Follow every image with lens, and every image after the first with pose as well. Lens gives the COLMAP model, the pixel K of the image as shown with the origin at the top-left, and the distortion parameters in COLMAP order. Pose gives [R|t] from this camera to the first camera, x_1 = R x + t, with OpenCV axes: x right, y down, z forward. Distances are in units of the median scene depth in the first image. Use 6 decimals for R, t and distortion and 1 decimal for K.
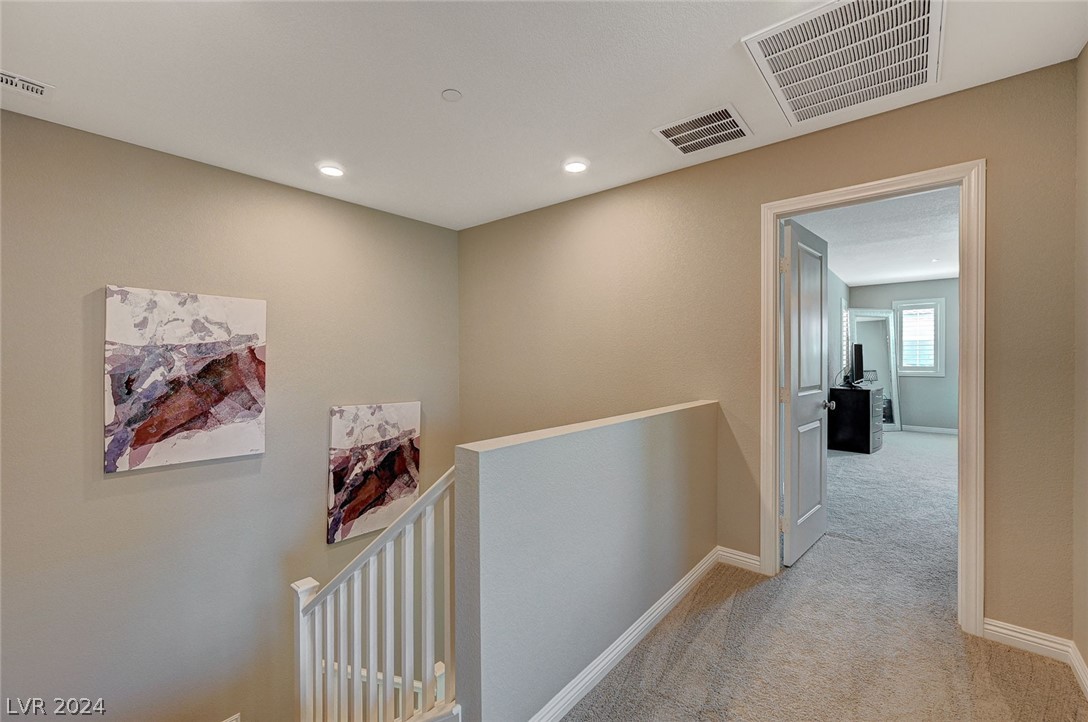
lens RADIAL K [[436.2, 0, 546.3], [0, 436.2, 360.2], [0, 0, 1]] dist [0.000212, -0.000391]
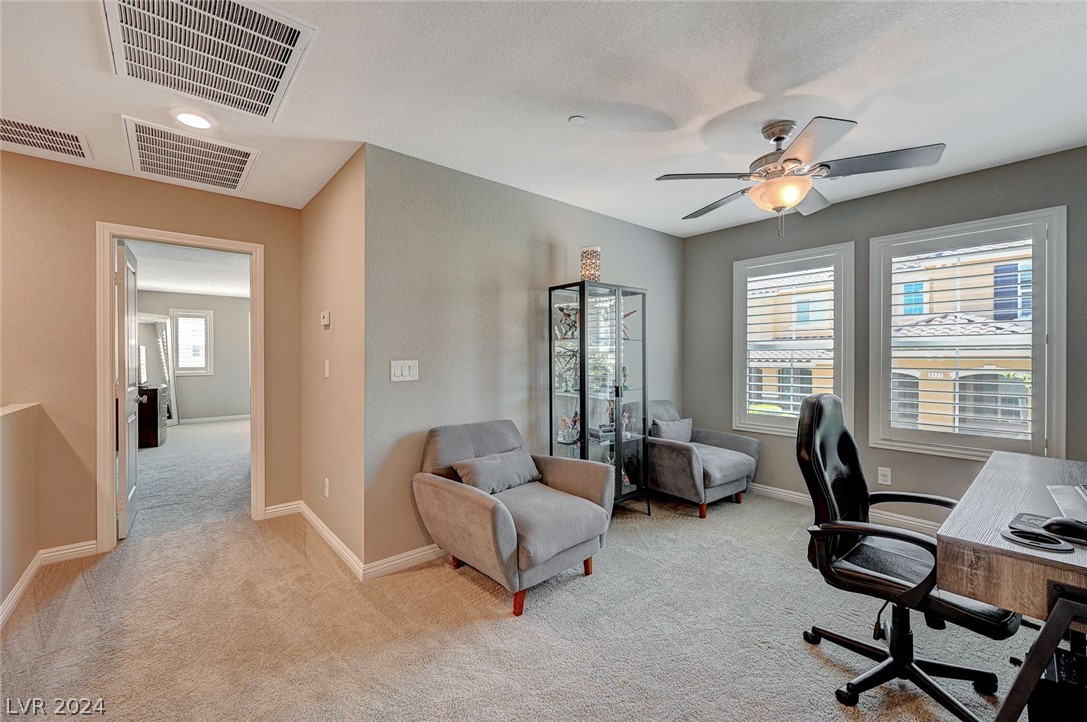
lens RADIAL K [[438.7, 0, 545.3], [0, 438.7, 360.3], [0, 0, 1]] dist [0.000101, -0.000216]
pose [[0.152681, 0.000325, 0.988276, -0.409109], [0.005361, 0.999985, -0.001157, 0.005305], [-0.988261, 0.005475, 0.152677, -0.277012]]
